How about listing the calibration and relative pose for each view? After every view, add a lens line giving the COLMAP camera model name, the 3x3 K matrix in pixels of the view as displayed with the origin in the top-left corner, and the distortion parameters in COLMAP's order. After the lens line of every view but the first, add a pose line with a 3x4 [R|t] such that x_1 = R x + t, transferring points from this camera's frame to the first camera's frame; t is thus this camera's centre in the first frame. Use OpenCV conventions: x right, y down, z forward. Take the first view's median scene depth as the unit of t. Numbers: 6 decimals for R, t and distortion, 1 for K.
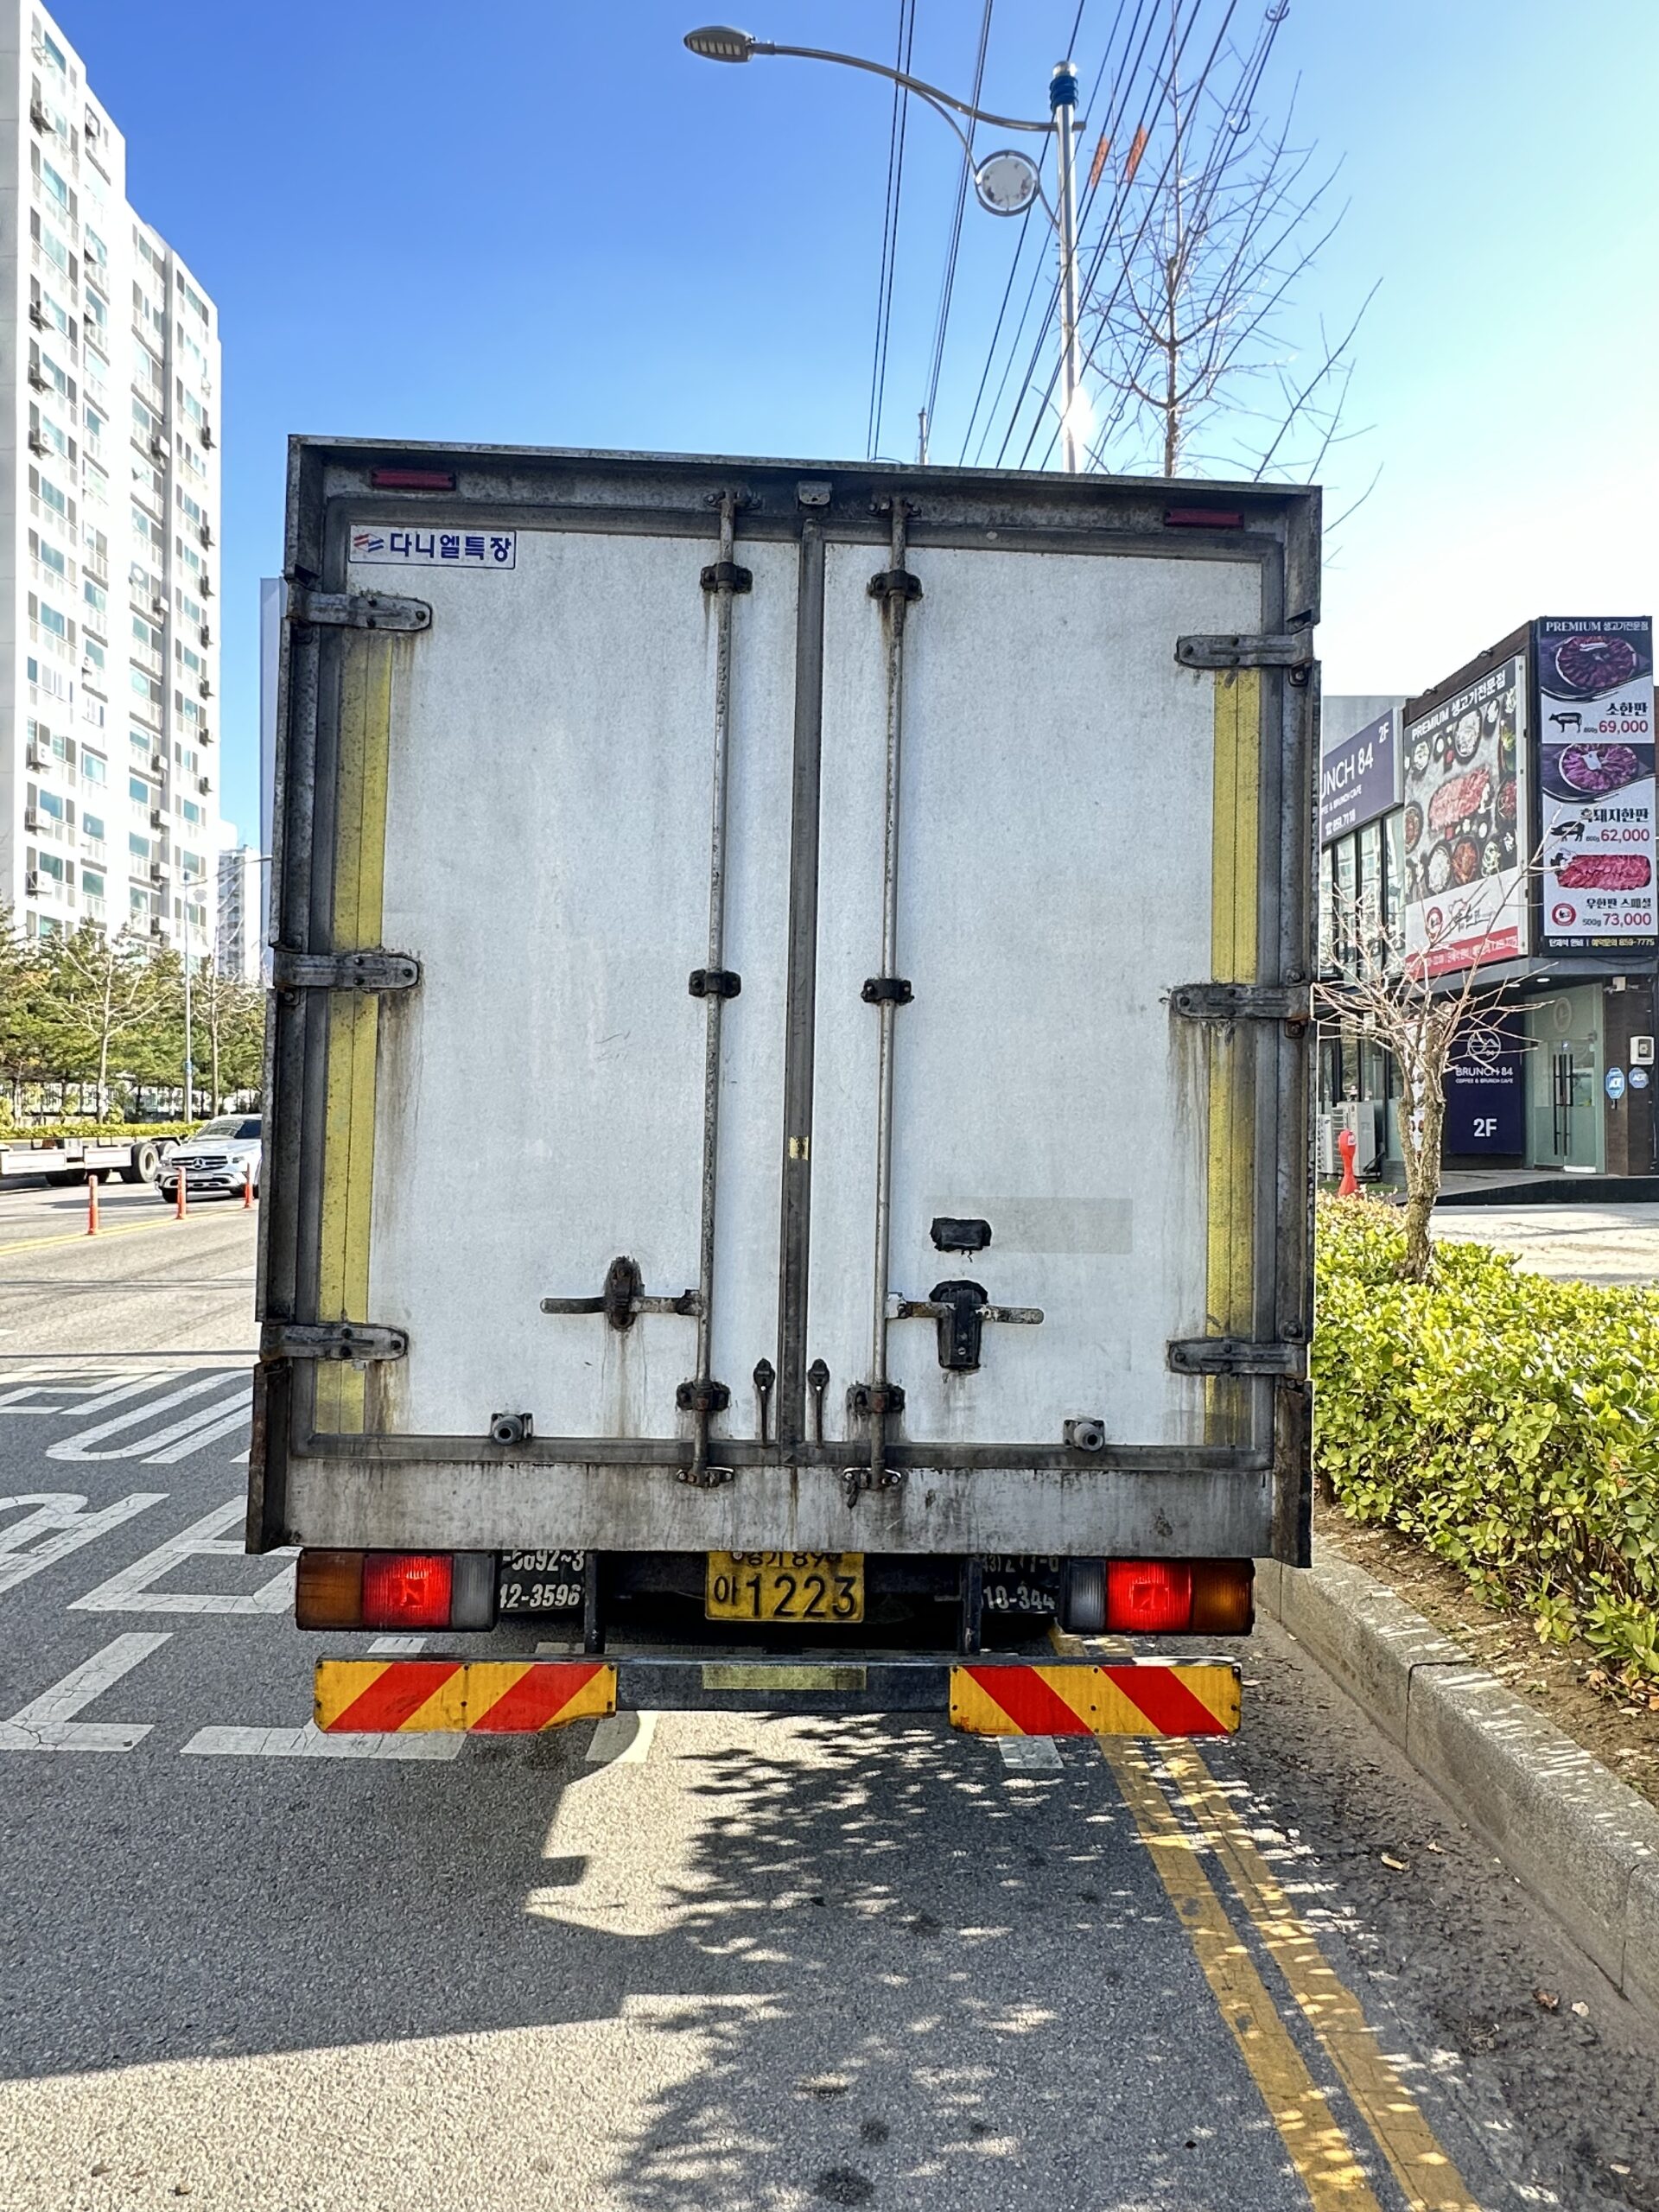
lens RADIAL K [[1398.8, 0, 819.3], [0, 1398.8, 1103.5], [0, 0, 1]] dist [-0.004198, -0.001246]
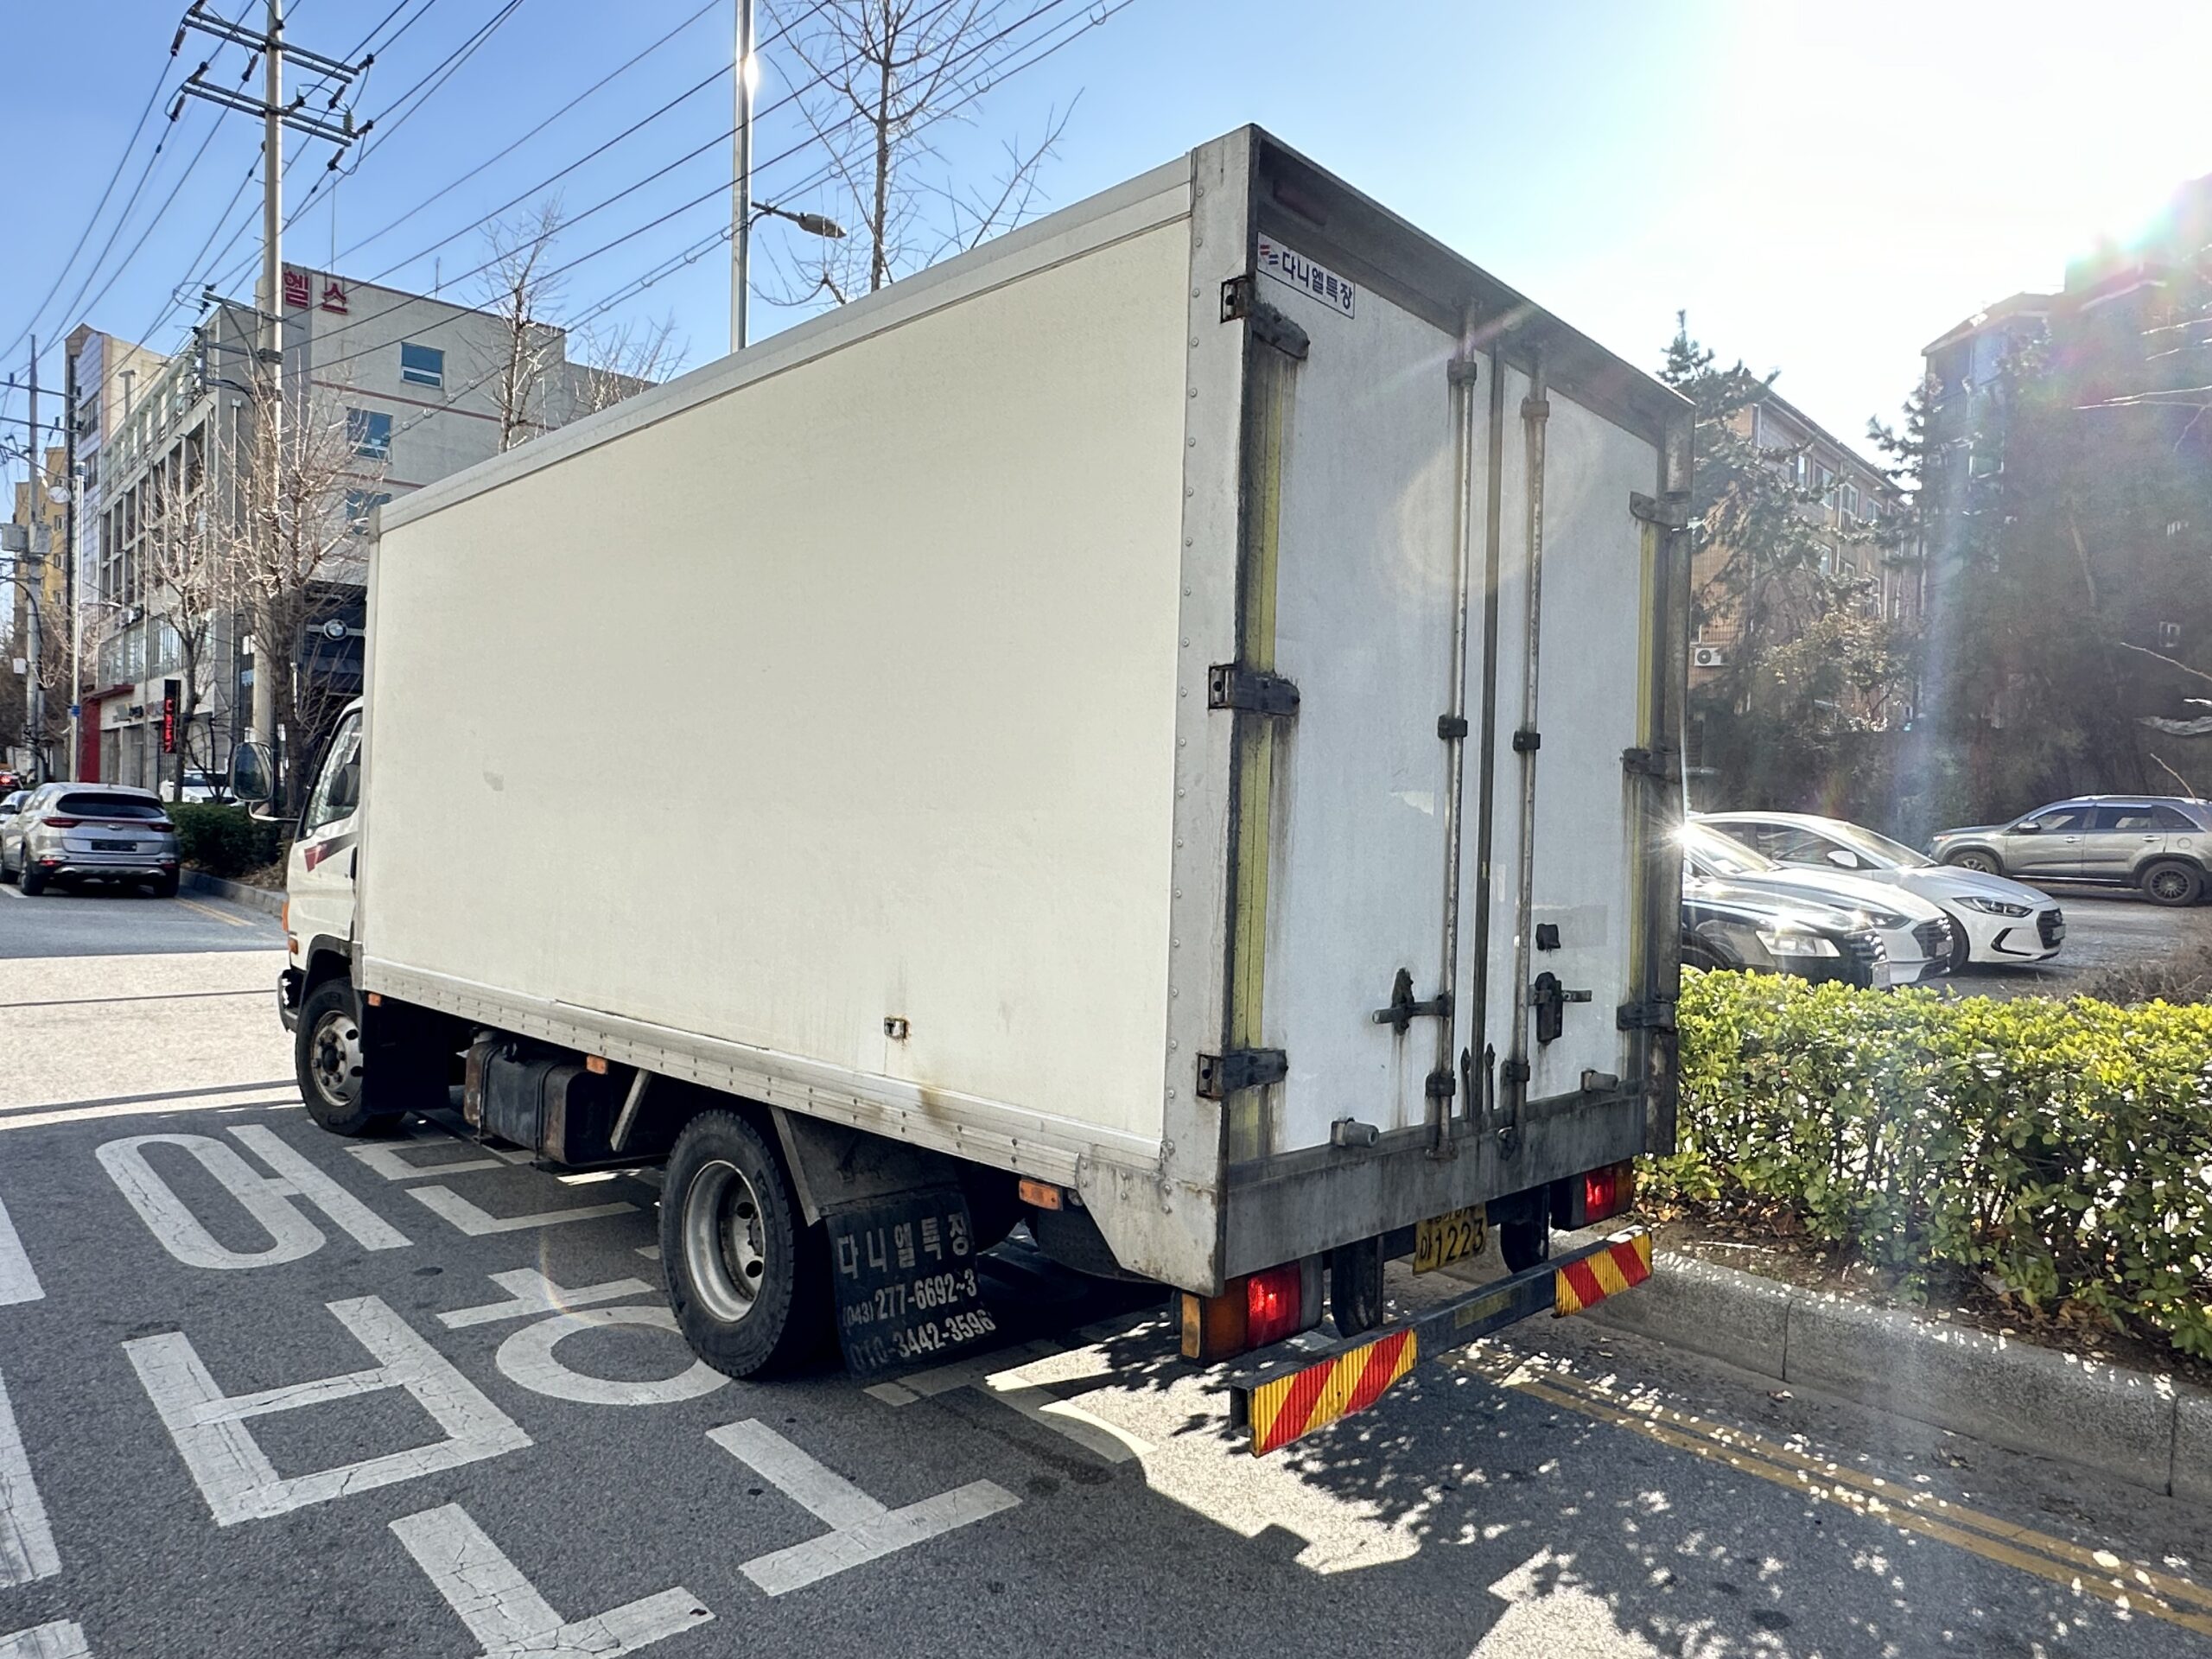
lens RADIAL K [[1398.8, 0, 1098.7], [0, 1398.8, 839.1], [0, 0, 1]] dist [-0.004198, -0.001246]
pose [[0.737123, 0.006841, 0.675724, -1.061774], [-0.036010, 0.998926, 0.029169, -0.017431], [-0.674799, -0.045834, 0.736577, 0.339744]]
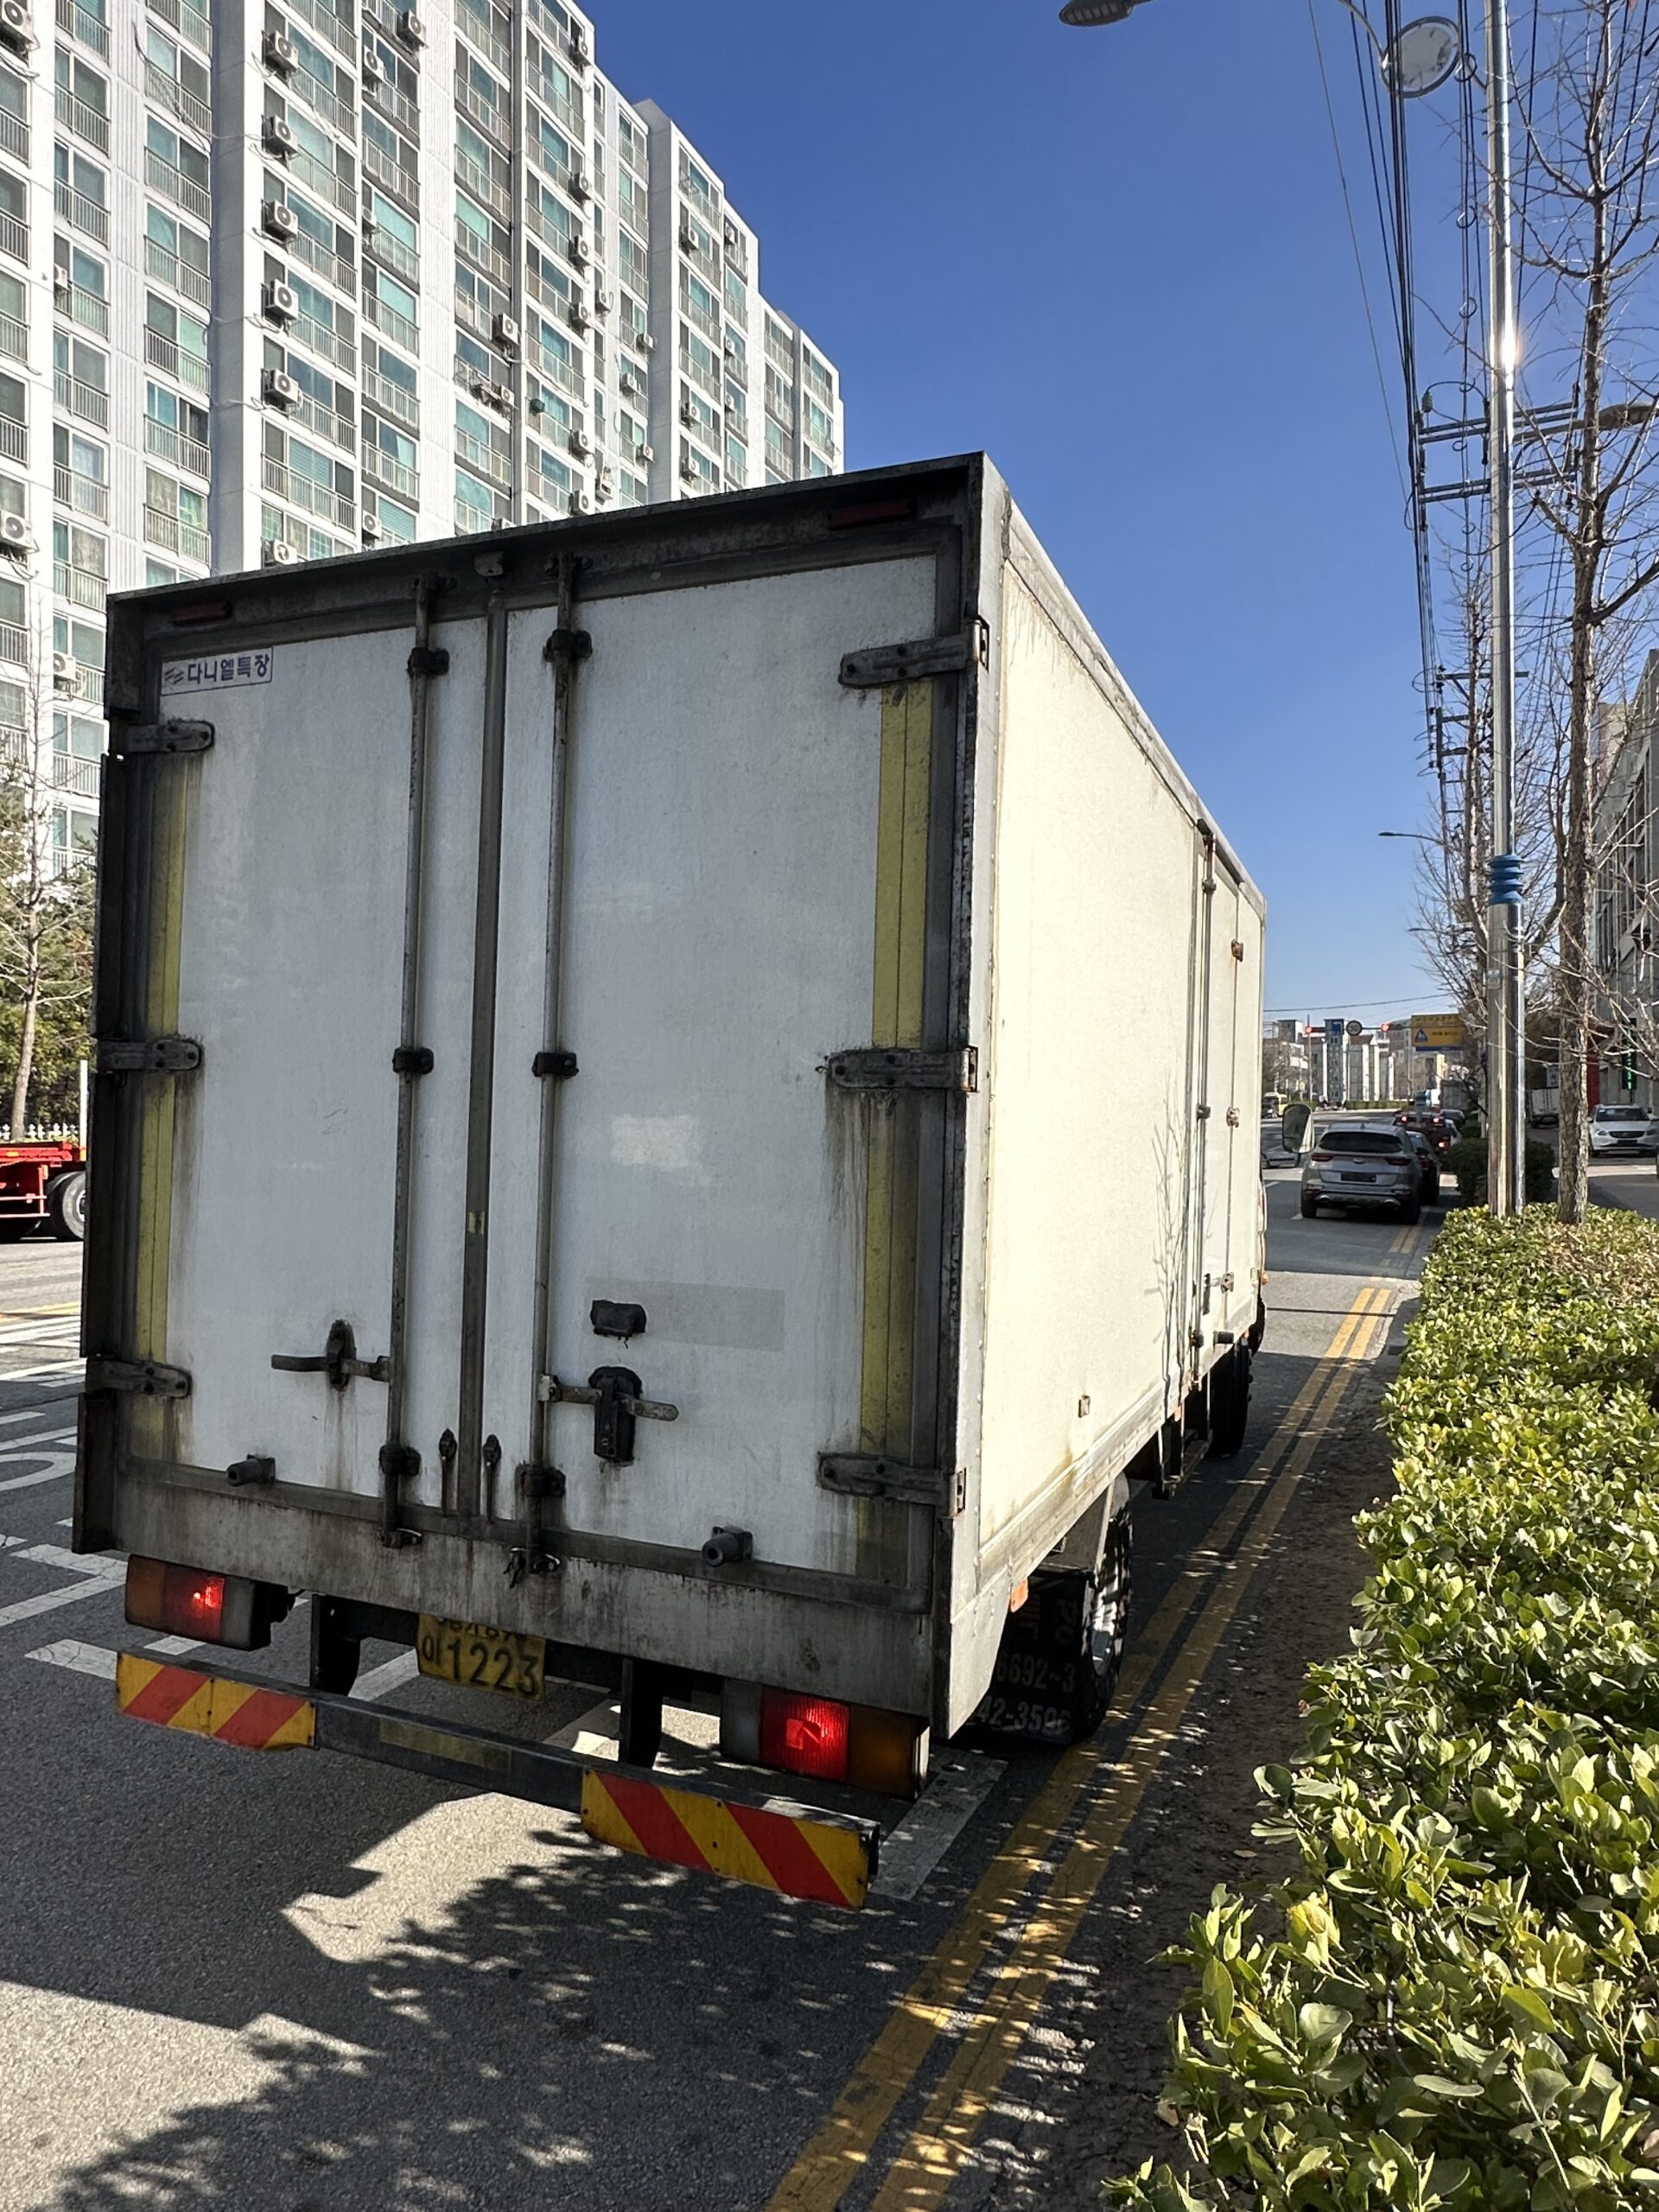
lens RADIAL K [[1398.8, 0, 821.7], [0, 1398.8, 1114.0], [0, 0, 1]] dist [-0.004198, -0.001246]
pose [[0.901063, -0.000010, -0.433689, 0.638844], [0.004410, 0.999948, 0.009141, -0.054036], [0.433667, -0.010149, 0.901016, 0.201889]]
